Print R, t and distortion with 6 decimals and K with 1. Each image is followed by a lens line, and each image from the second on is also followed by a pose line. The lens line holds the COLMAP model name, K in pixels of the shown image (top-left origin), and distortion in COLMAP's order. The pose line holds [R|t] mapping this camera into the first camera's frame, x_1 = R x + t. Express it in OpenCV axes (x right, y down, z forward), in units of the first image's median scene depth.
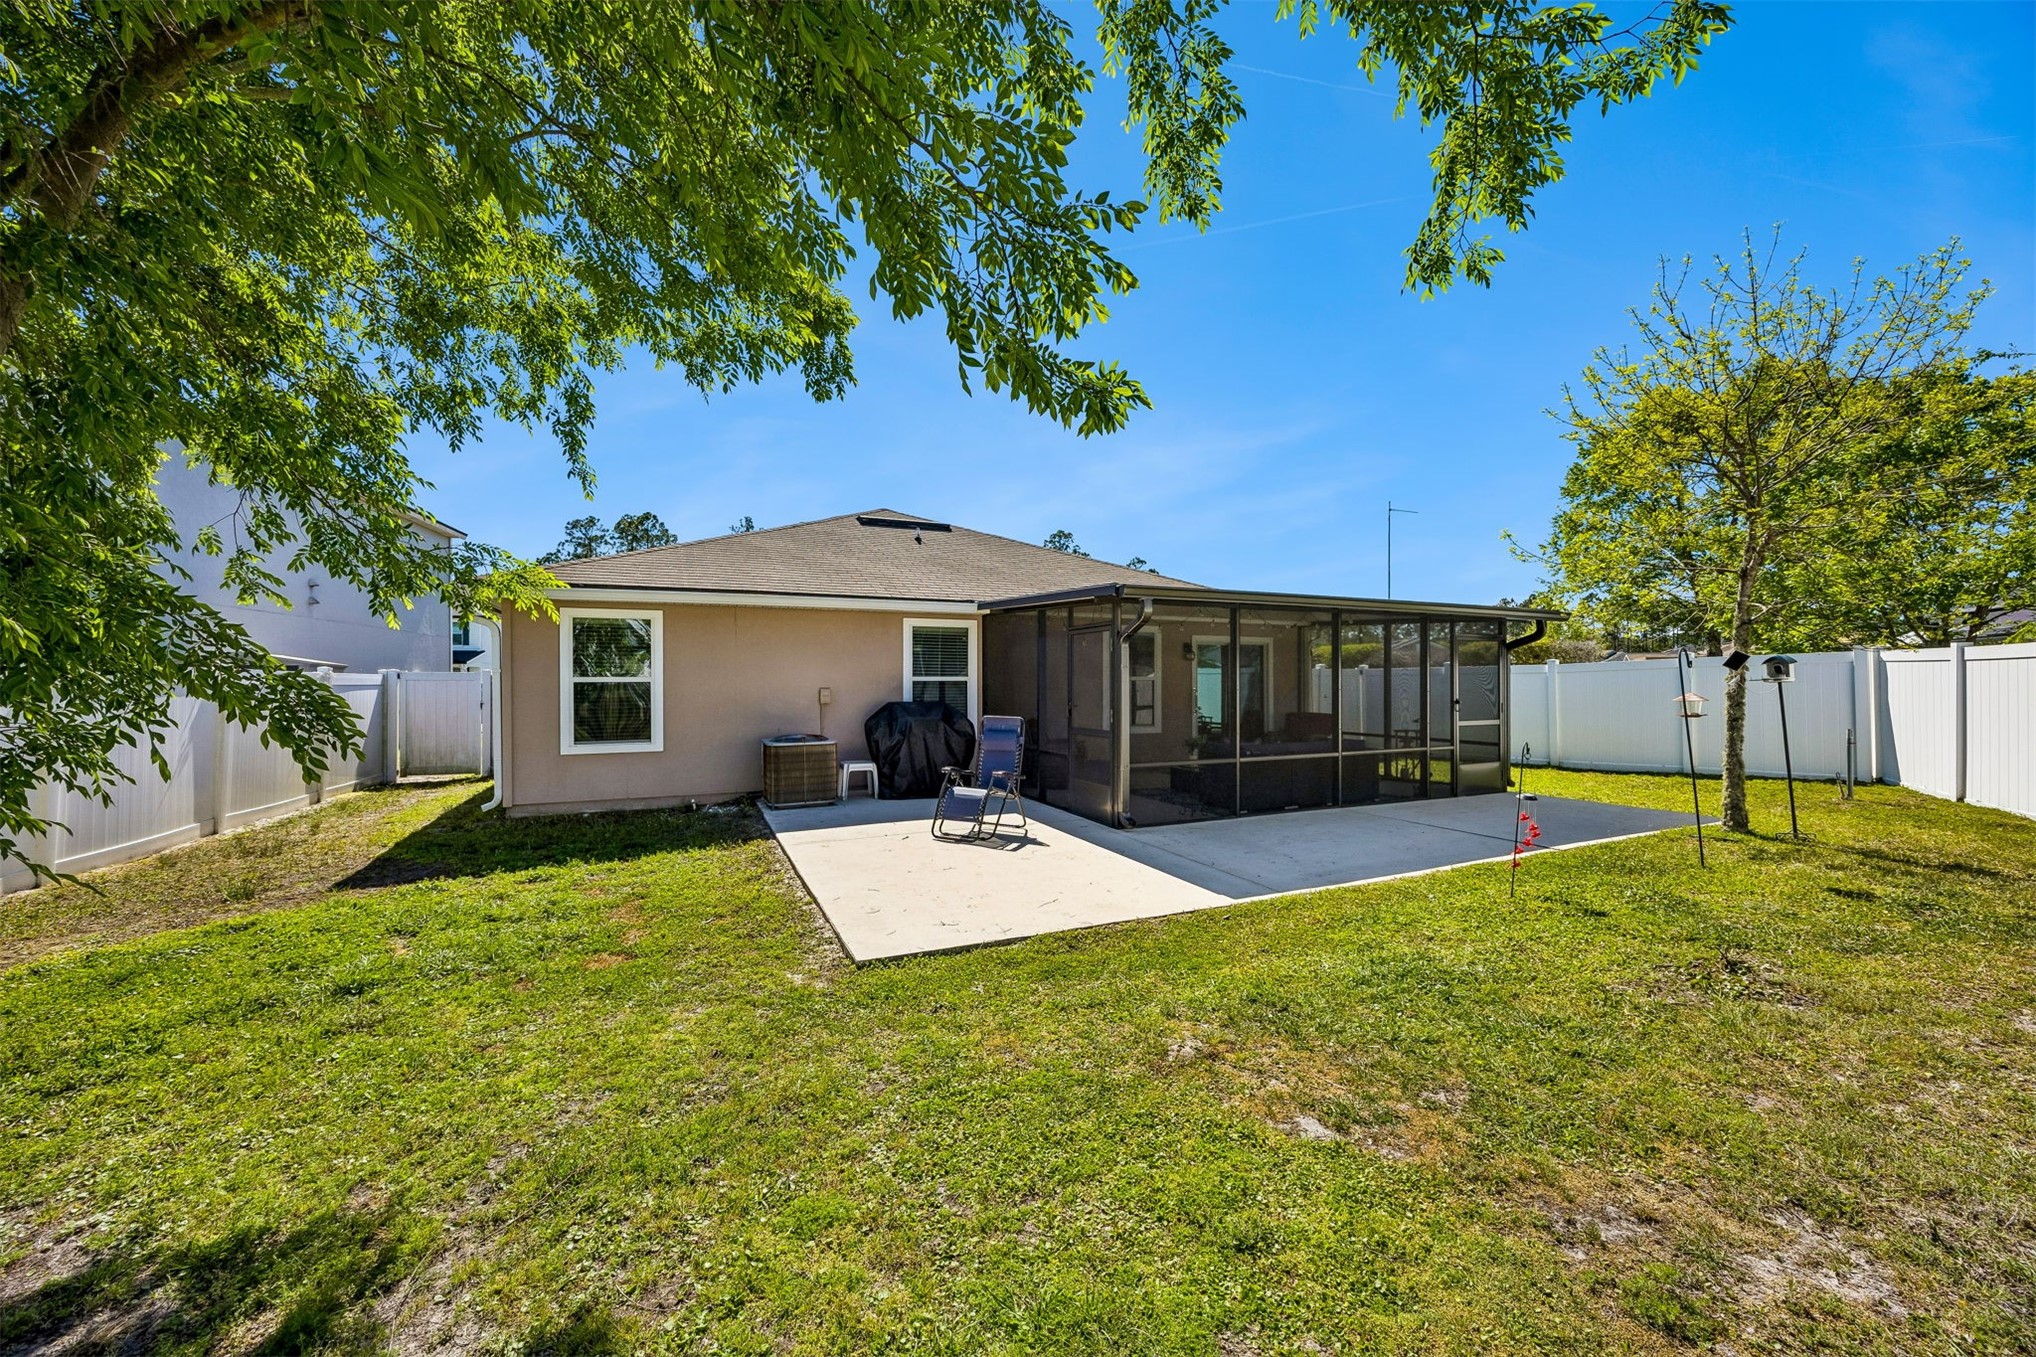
lens RADIAL K [[786.6, 0, 1011.9], [0, 786.6, 671.7], [0, 0, 1]] dist [0.001650, 0.000304]
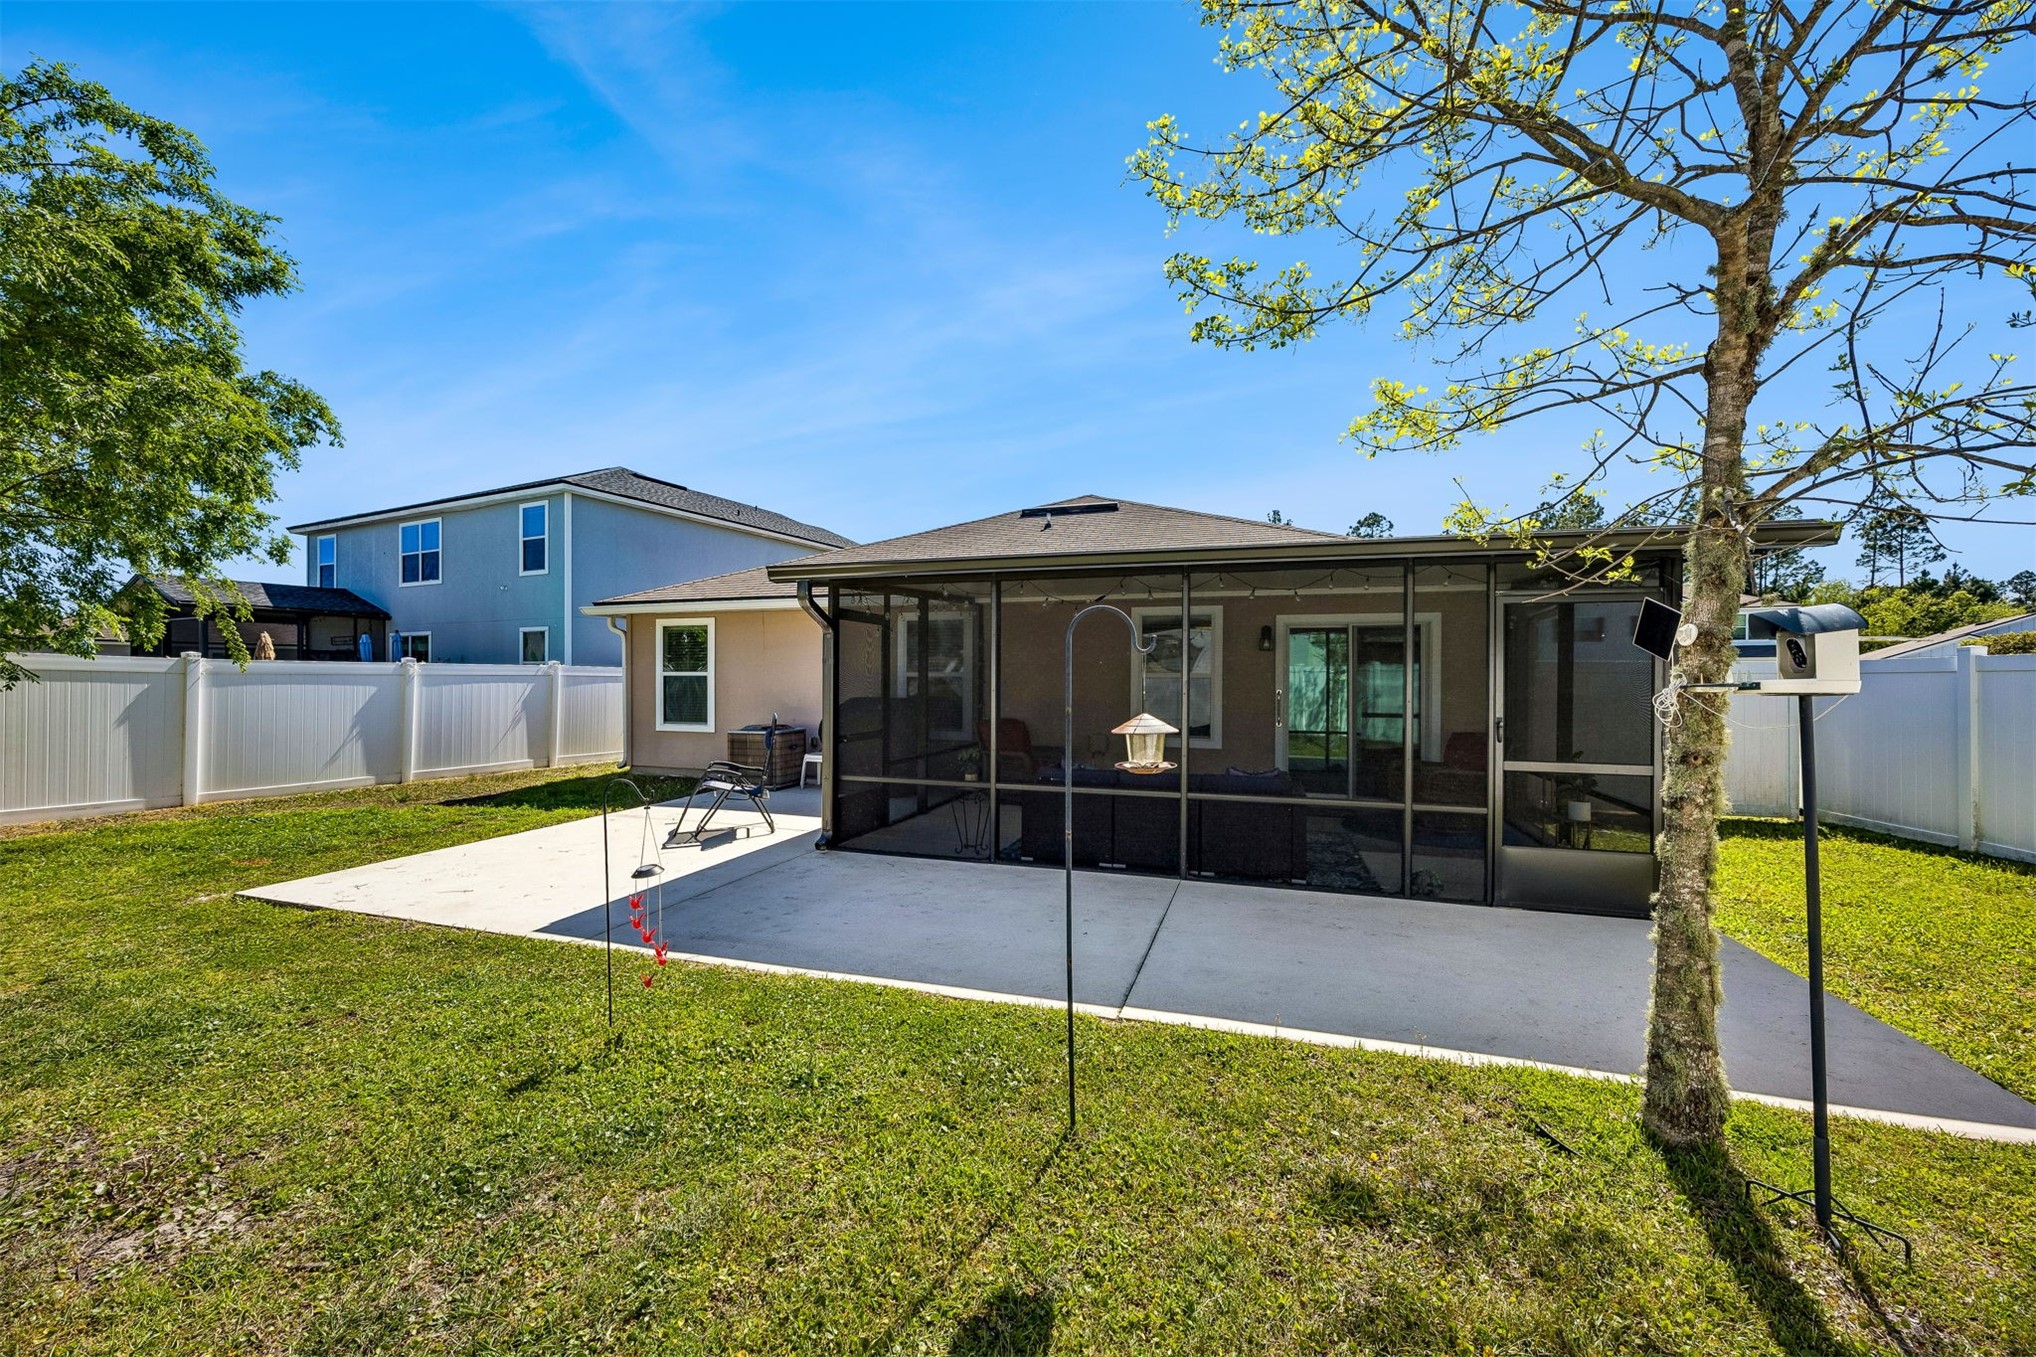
lens RADIAL K [[786.6, 0, 1011.9], [0, 786.6, 671.7], [0, 0, 1]] dist [0.001650, 0.000304]
pose [[0.718780, 0.002034, -0.695235, 0.746977], [0.001109, 0.999991, 0.004073, 0.001940], [0.695237, -0.003699, 0.718771, 0.445574]]
